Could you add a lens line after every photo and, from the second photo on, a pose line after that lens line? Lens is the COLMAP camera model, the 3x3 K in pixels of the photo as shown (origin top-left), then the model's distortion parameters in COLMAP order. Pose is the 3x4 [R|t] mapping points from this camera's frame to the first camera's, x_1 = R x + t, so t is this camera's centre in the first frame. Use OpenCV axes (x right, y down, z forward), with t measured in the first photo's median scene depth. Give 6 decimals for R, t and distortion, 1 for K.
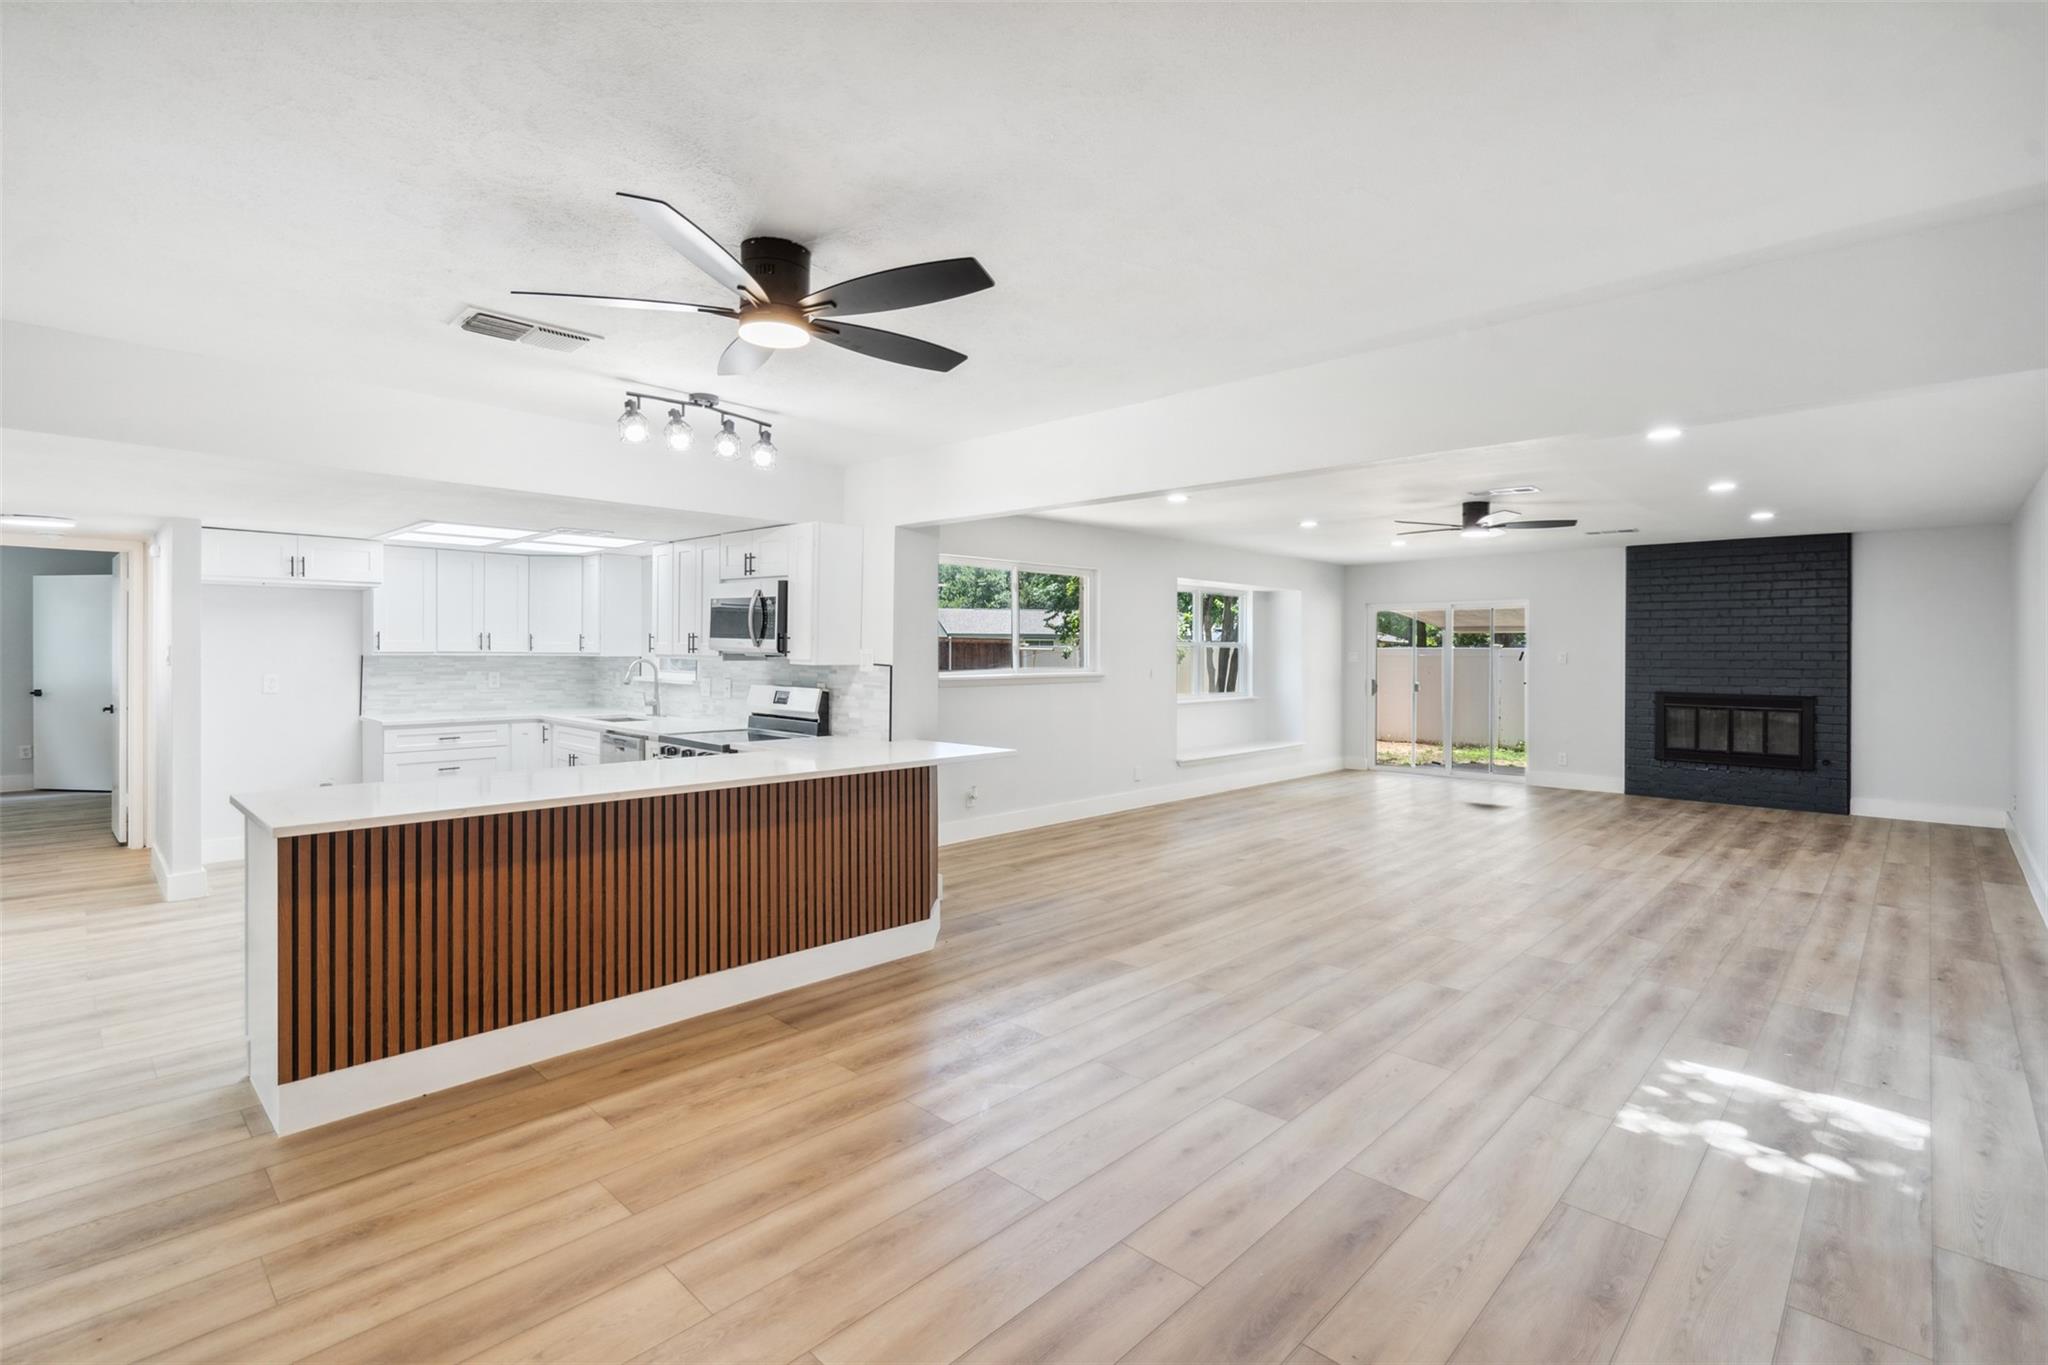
lens RADIAL K [[937.7, 0, 1027.8], [0, 937.7, 654.9], [0, 0, 1]] dist [0.000210, -0.000242]
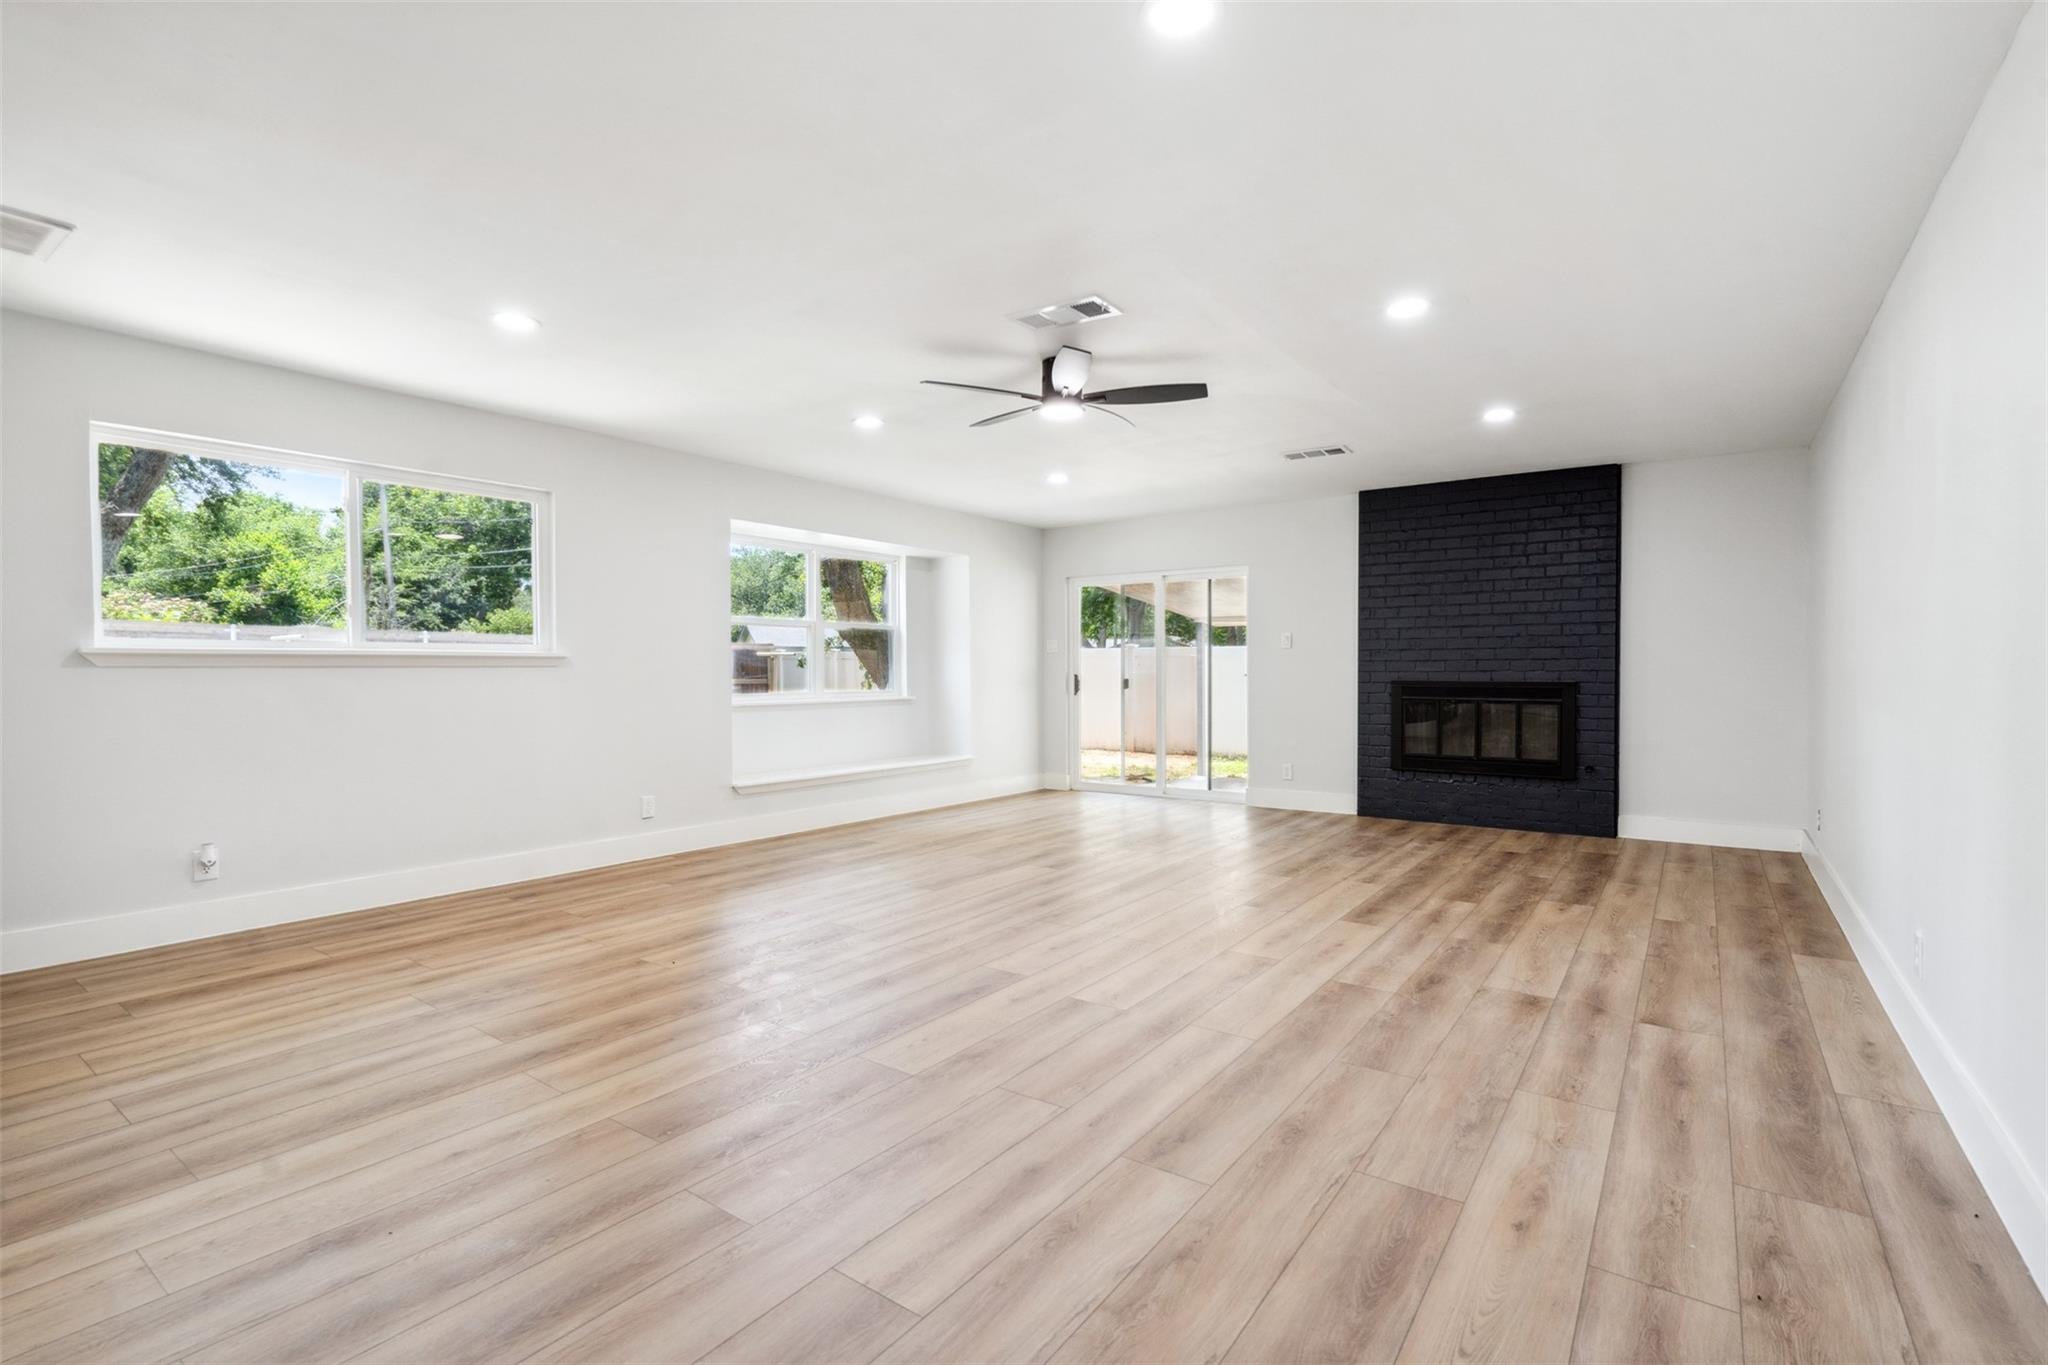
lens RADIAL K [[936.4, 0, 1022.8], [0, 936.4, 691.1], [0, 0, 1]] dist [-0.002153, 0.000103]
pose [[0.990329, -0.008695, 0.138467, 0.333879], [0.006137, 0.999803, 0.018890, 0.038984], [-0.138604, -0.017857, 0.990187, 0.359393]]
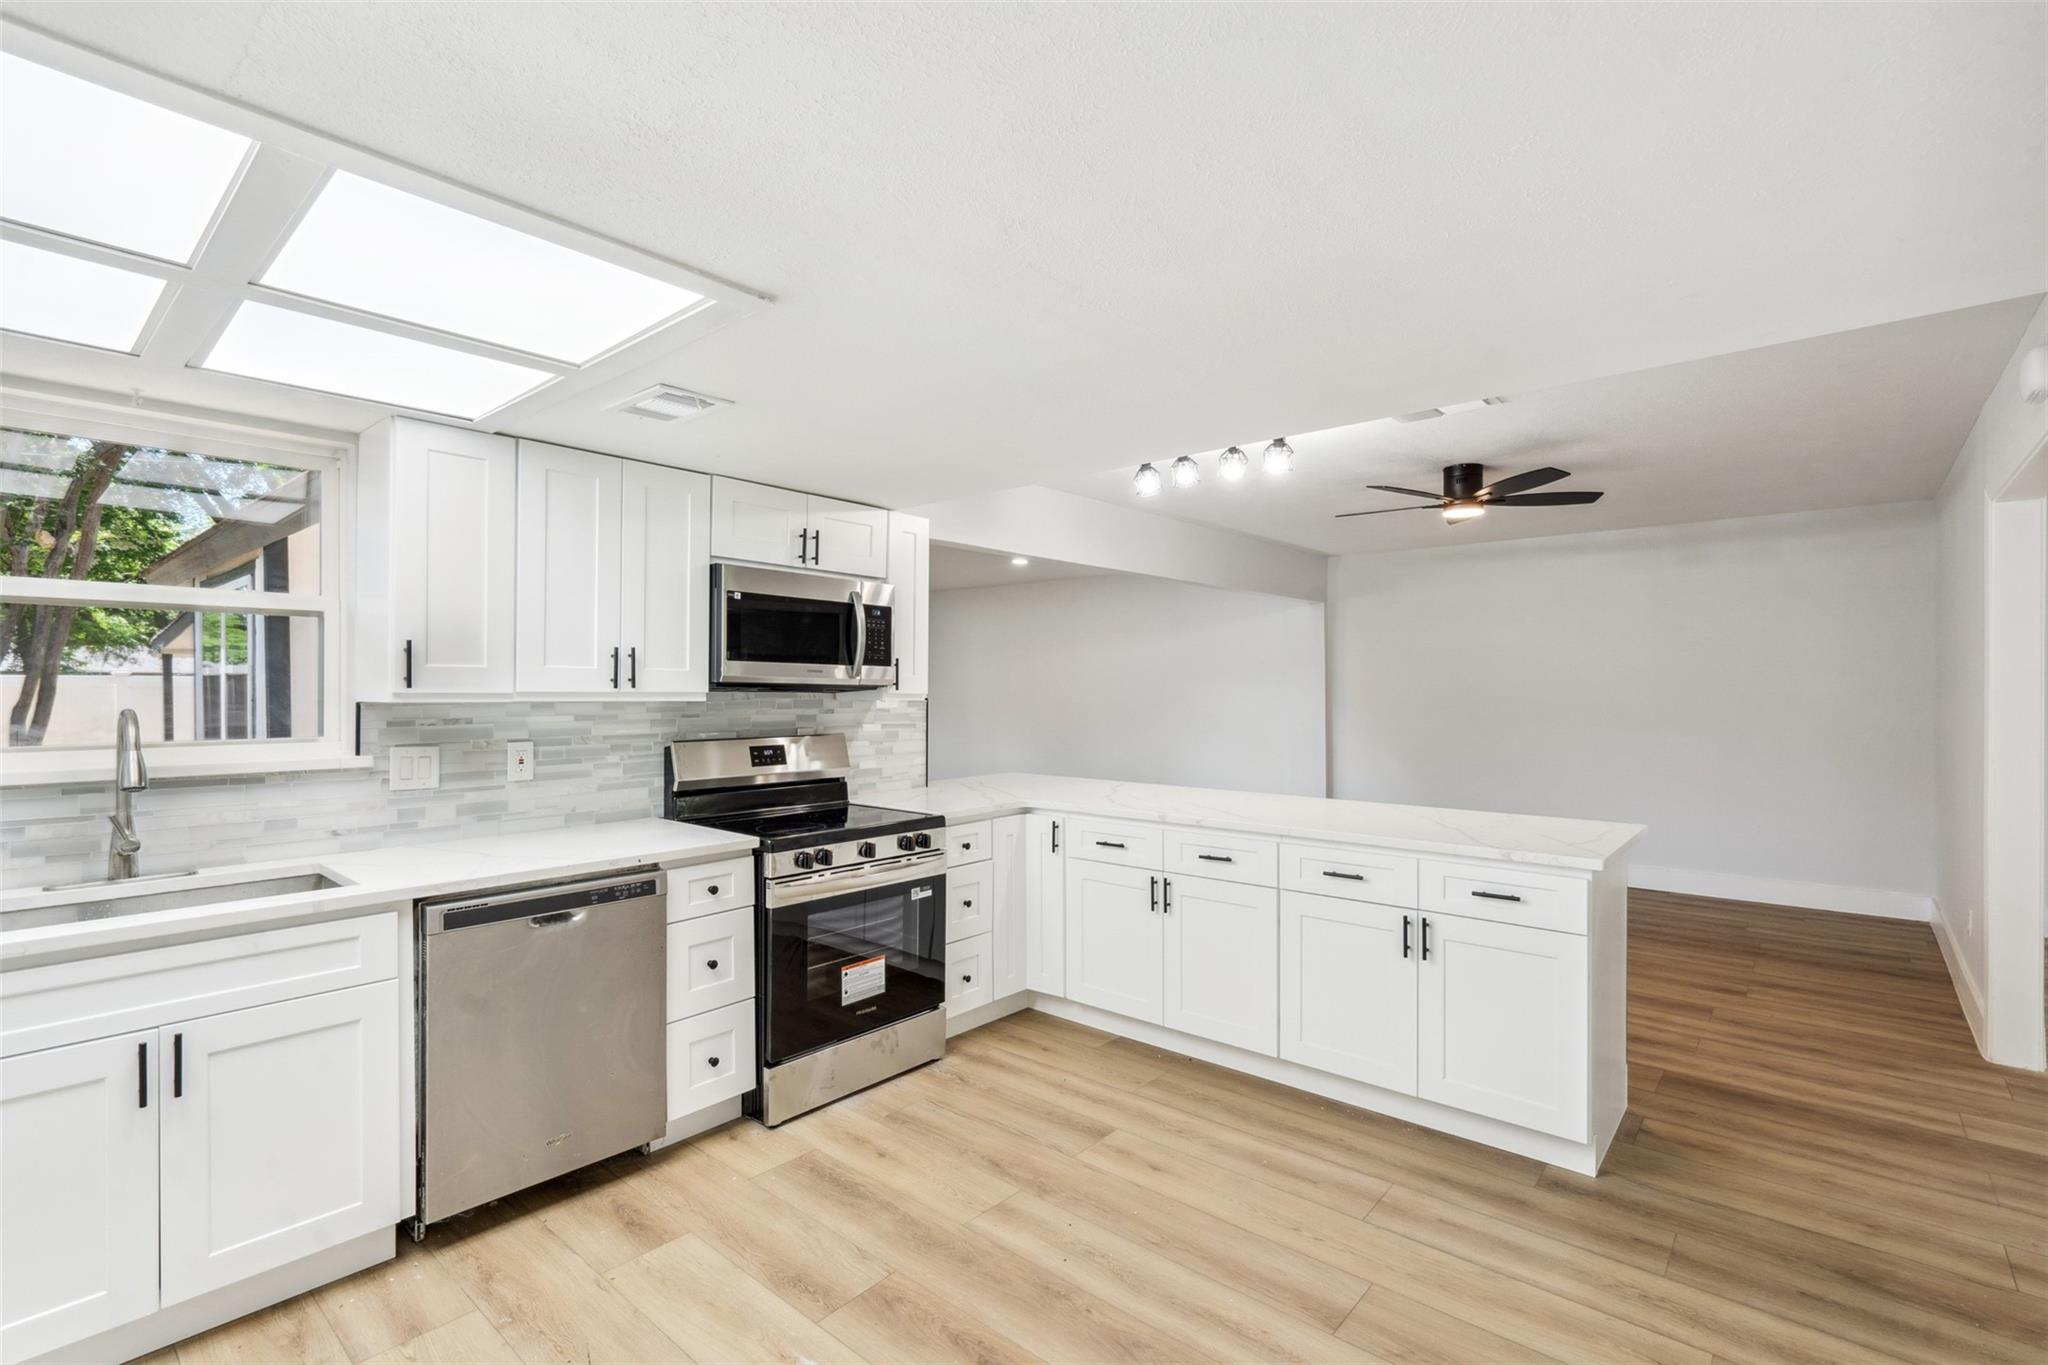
lens RADIAL K [[929.2, 0, 1027.6], [0, 929.2, 674.1], [0, 0, 1]] dist [-0.000721, 0.000069]
pose [[-0.048491, 0.002521, 0.998820, -0.704923], [0.000378, 0.999997, -0.002505, -0.006853], [-0.998824, 0.000256, -0.048492, 0.662311]]
